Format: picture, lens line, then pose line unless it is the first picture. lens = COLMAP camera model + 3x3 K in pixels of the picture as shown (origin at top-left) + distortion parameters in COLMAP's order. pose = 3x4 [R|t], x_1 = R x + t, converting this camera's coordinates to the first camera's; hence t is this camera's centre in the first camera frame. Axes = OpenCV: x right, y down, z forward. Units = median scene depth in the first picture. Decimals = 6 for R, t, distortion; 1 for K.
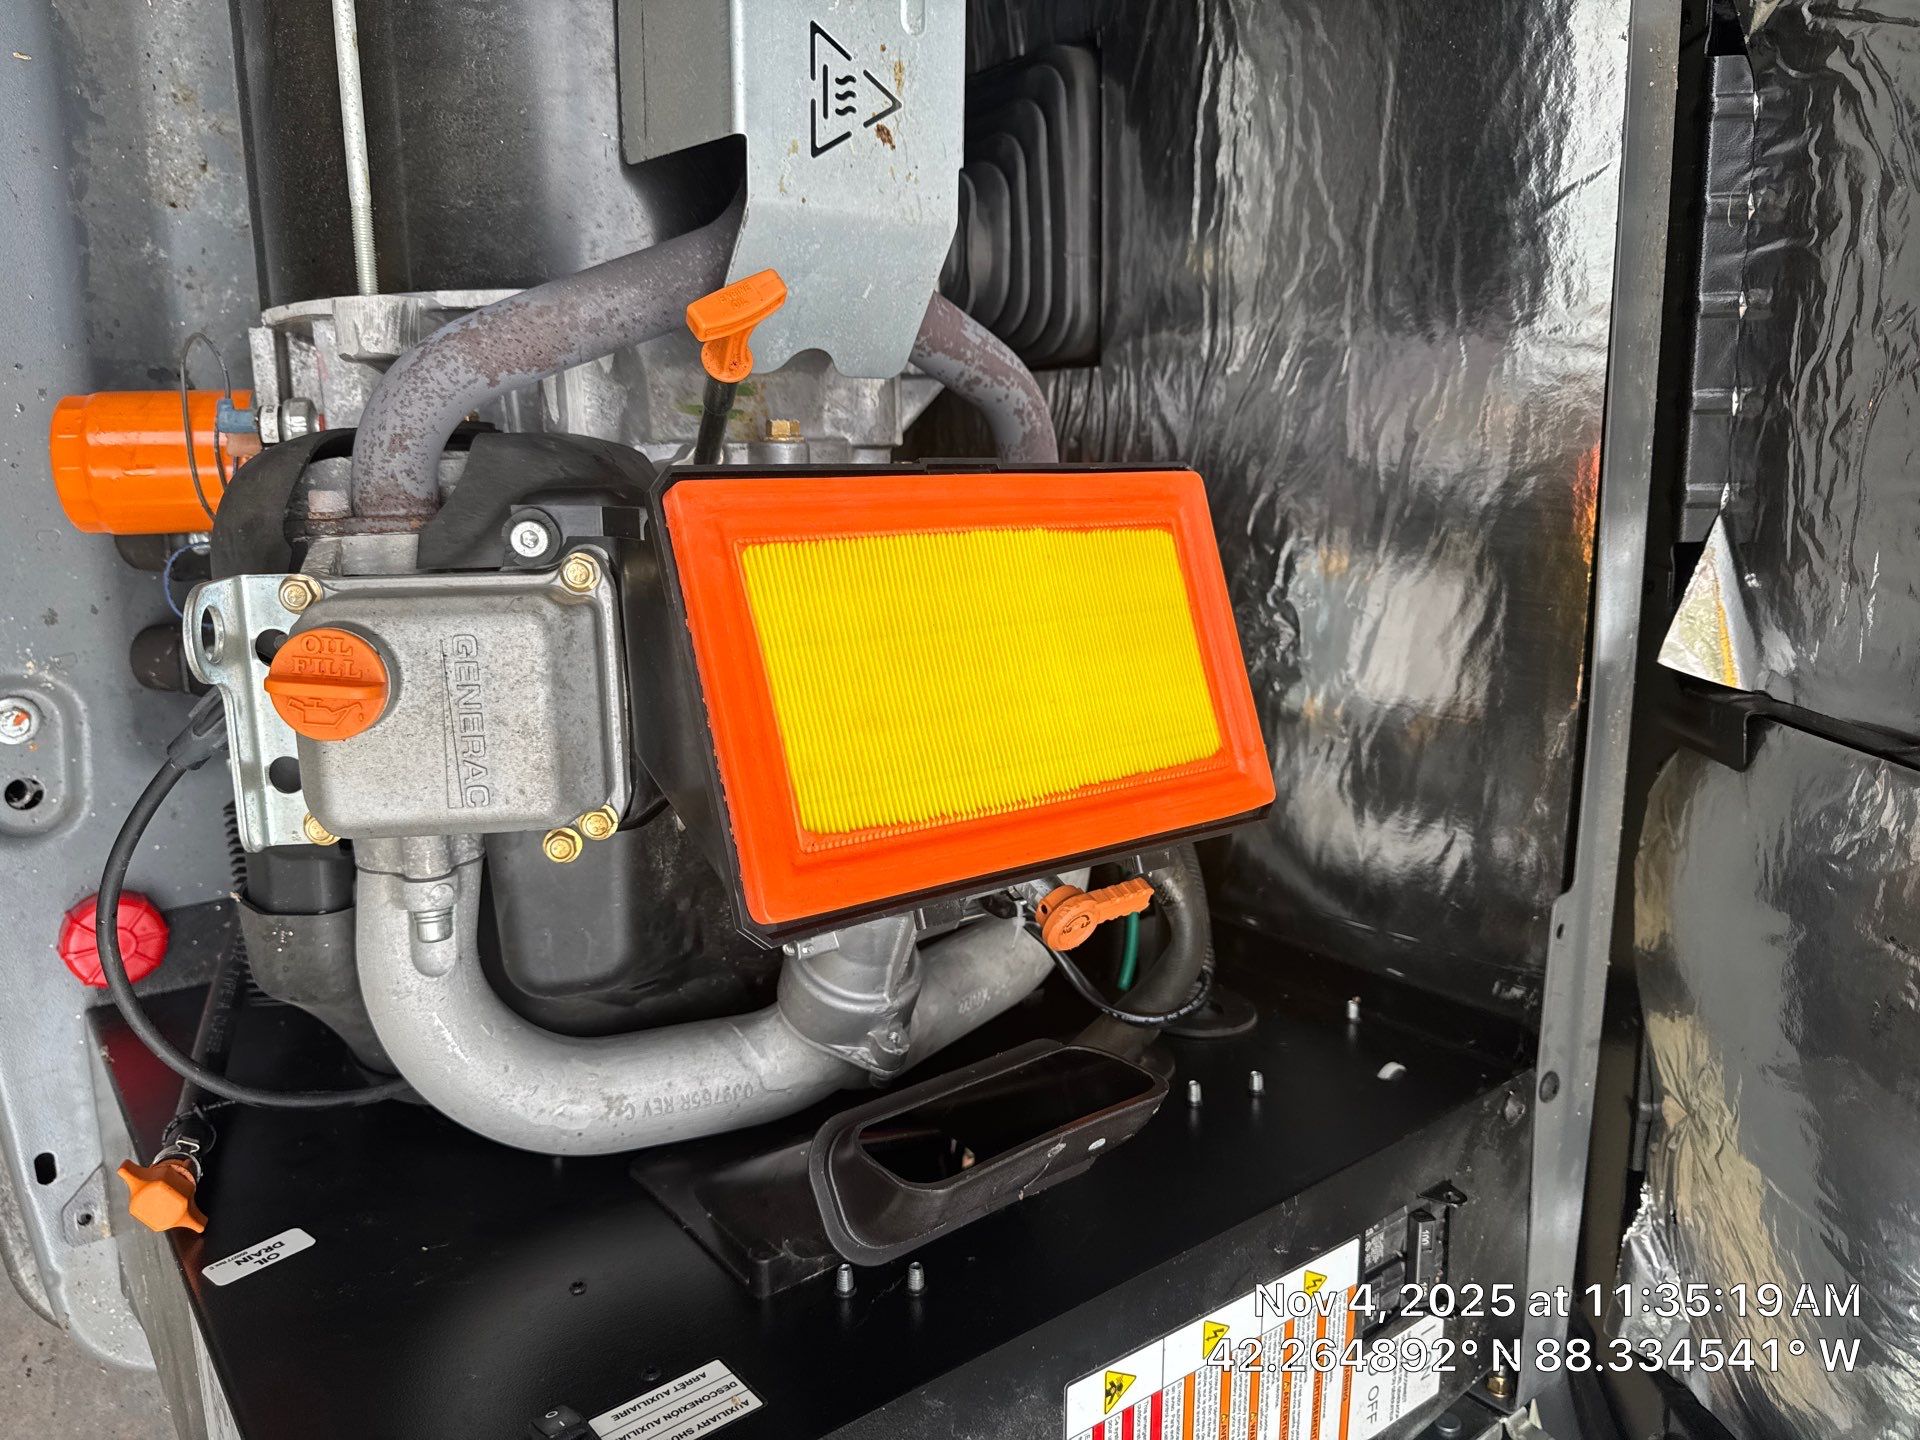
lens RADIAL K [[1392.2, 0, 960.0], [0, 1392.2, 720.0], [0, 0, 1]] dist [-0.000144, -0.000052]
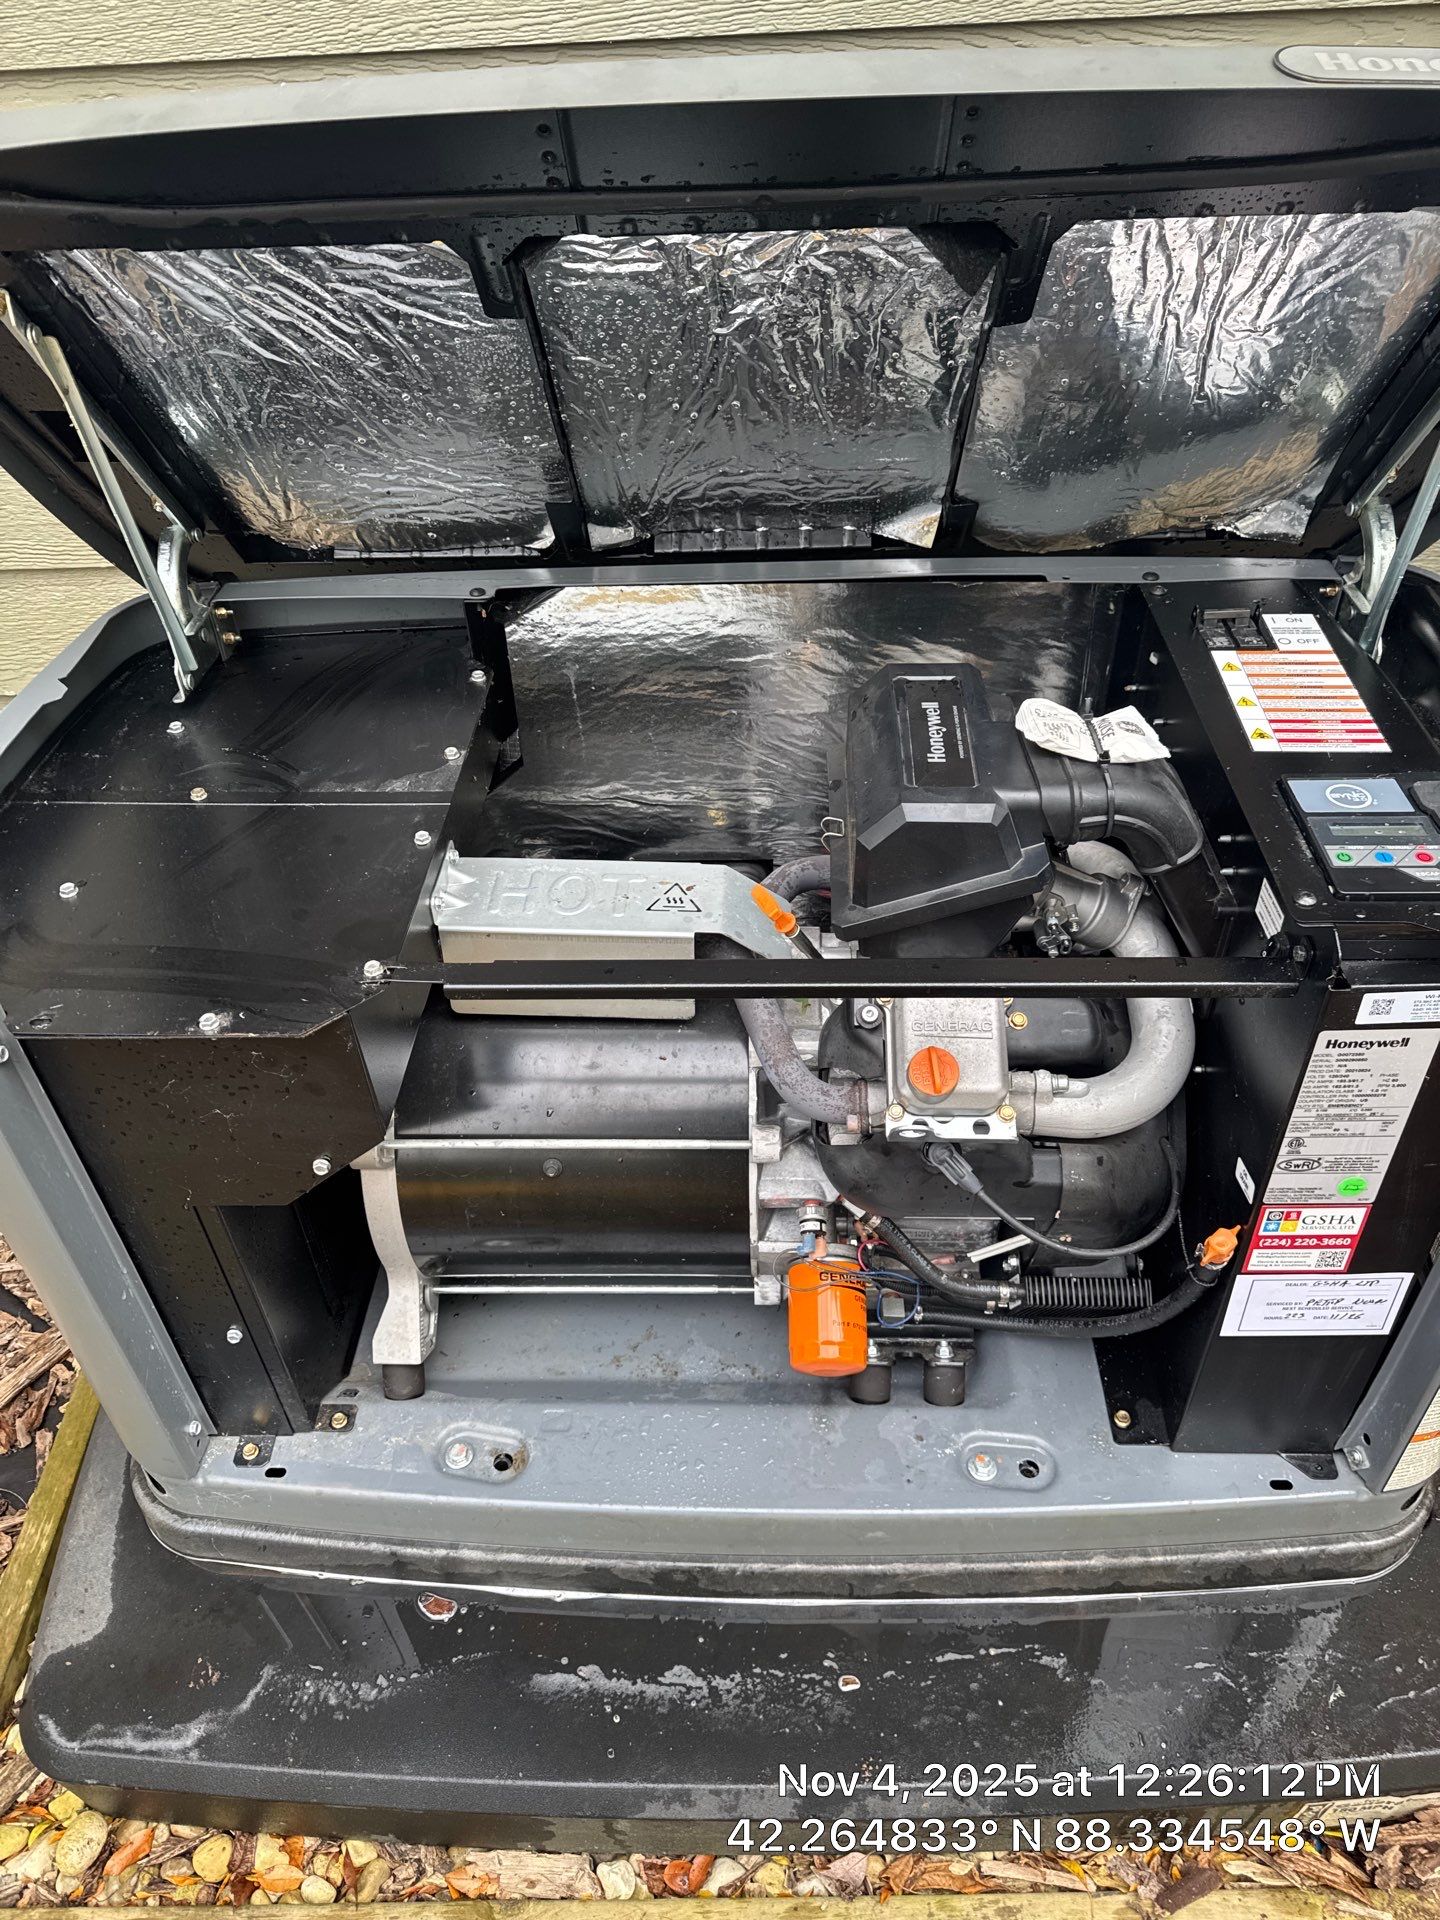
lens RADIAL K [[1392.2, 0, 720.0], [0, 1392.2, 960.0], [0, 0, 1]] dist [-0.000144, -0.000052]
pose [[0.024464, -0.976333, 0.214886, -0.601488], [0.971441, -0.027530, -0.235680, 0.136807], [0.236018, 0.214515, 0.947776, -0.990280]]
